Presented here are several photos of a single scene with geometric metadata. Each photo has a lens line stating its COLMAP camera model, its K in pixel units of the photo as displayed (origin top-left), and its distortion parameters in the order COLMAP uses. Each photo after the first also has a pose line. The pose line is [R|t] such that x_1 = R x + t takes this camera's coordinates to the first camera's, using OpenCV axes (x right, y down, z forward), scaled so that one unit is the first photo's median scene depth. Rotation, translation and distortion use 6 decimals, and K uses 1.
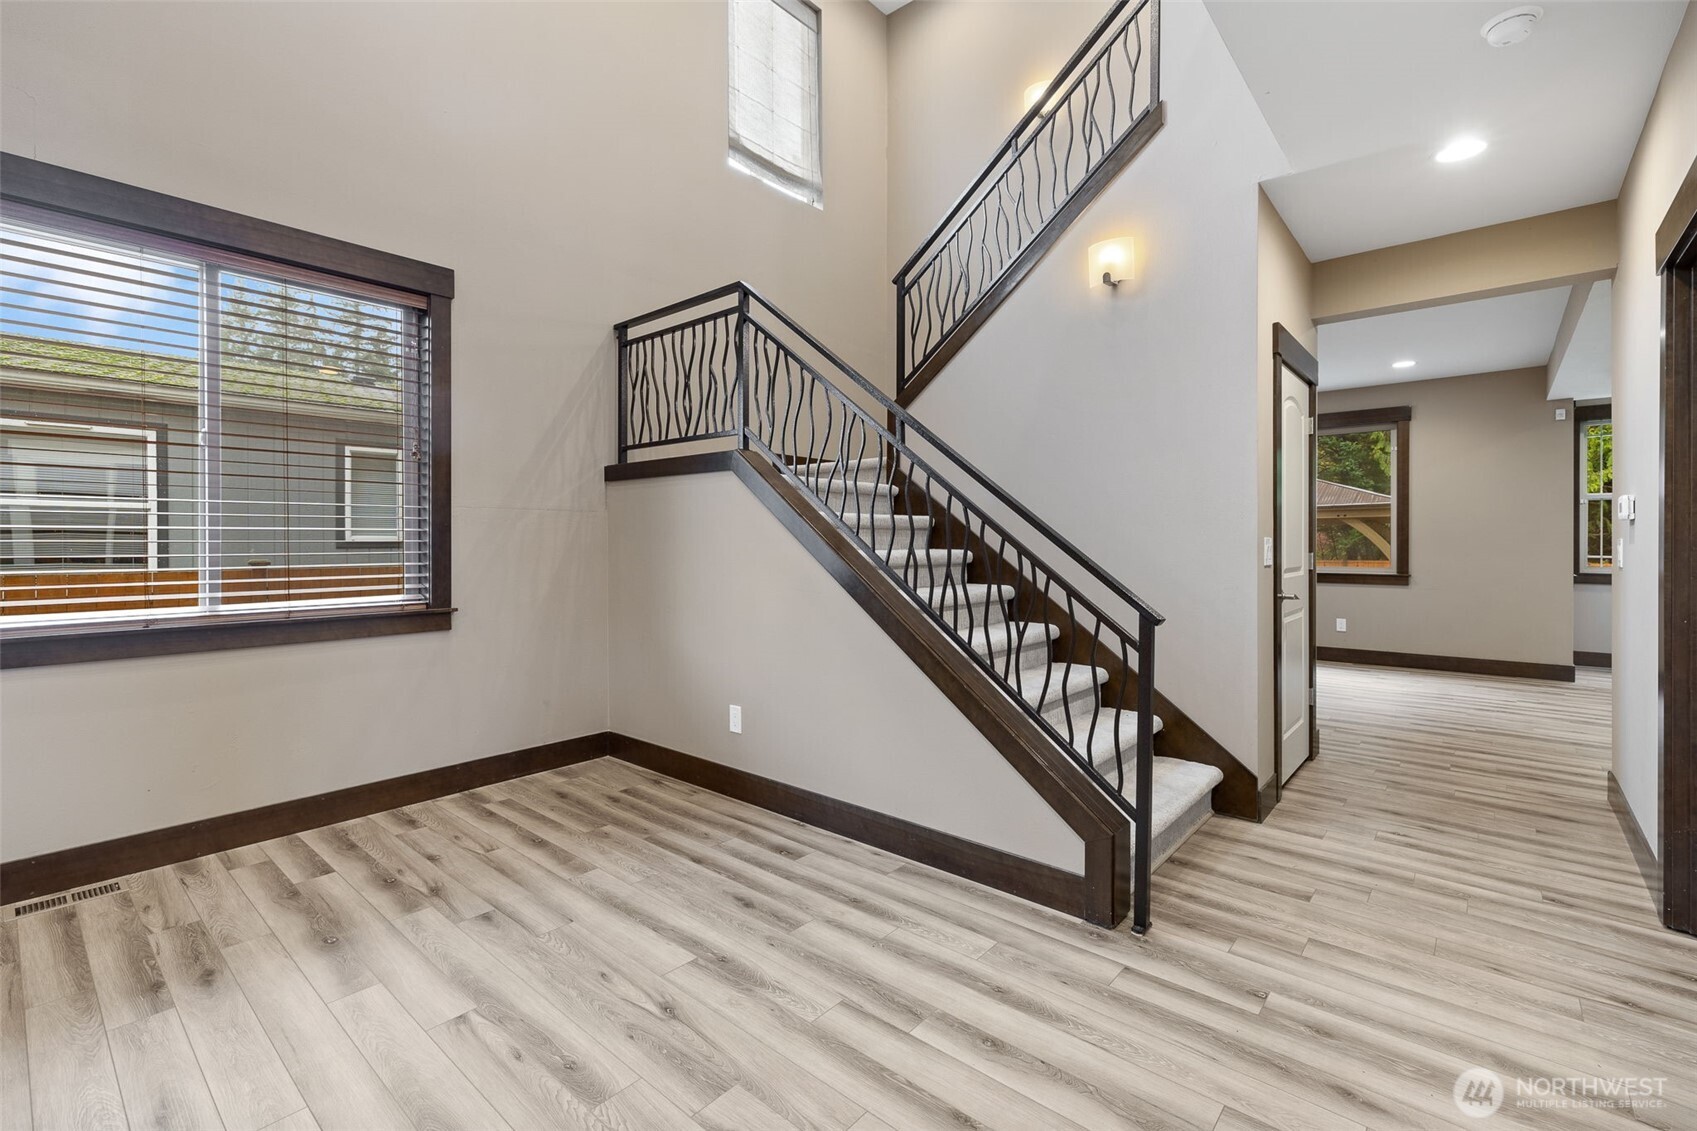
lens RADIAL K [[746.8, 0, 855.3], [0, 746.8, 541.8], [0, 0, 1]] dist [-0.001847, -0.000342]
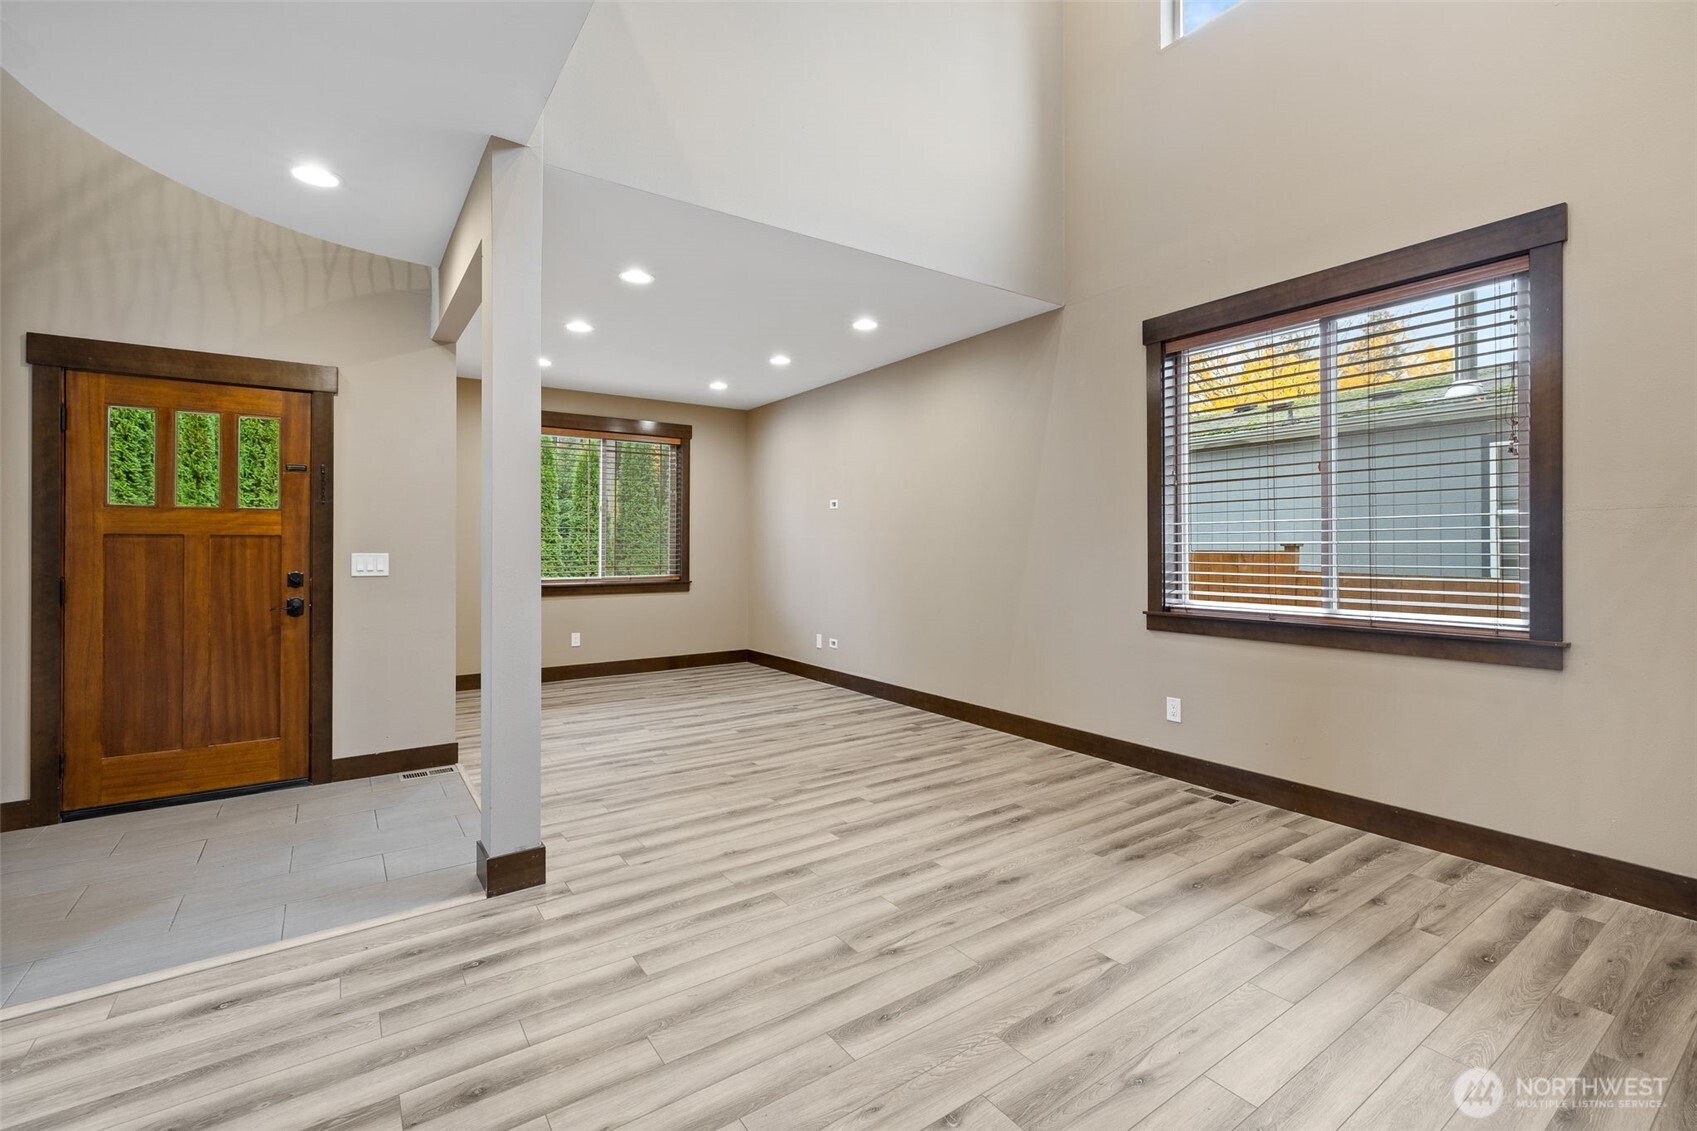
lens RADIAL K [[746.8, 0, 855.3], [0, 746.8, 541.8], [0, 0, 1]] dist [-0.001847, -0.000342]
pose [[-0.243175, -0.002147, -0.969980, 0.468296], [-0.003988, 0.999991, -0.001214, -0.014504], [0.969974, 0.003573, -0.243181, 0.583142]]
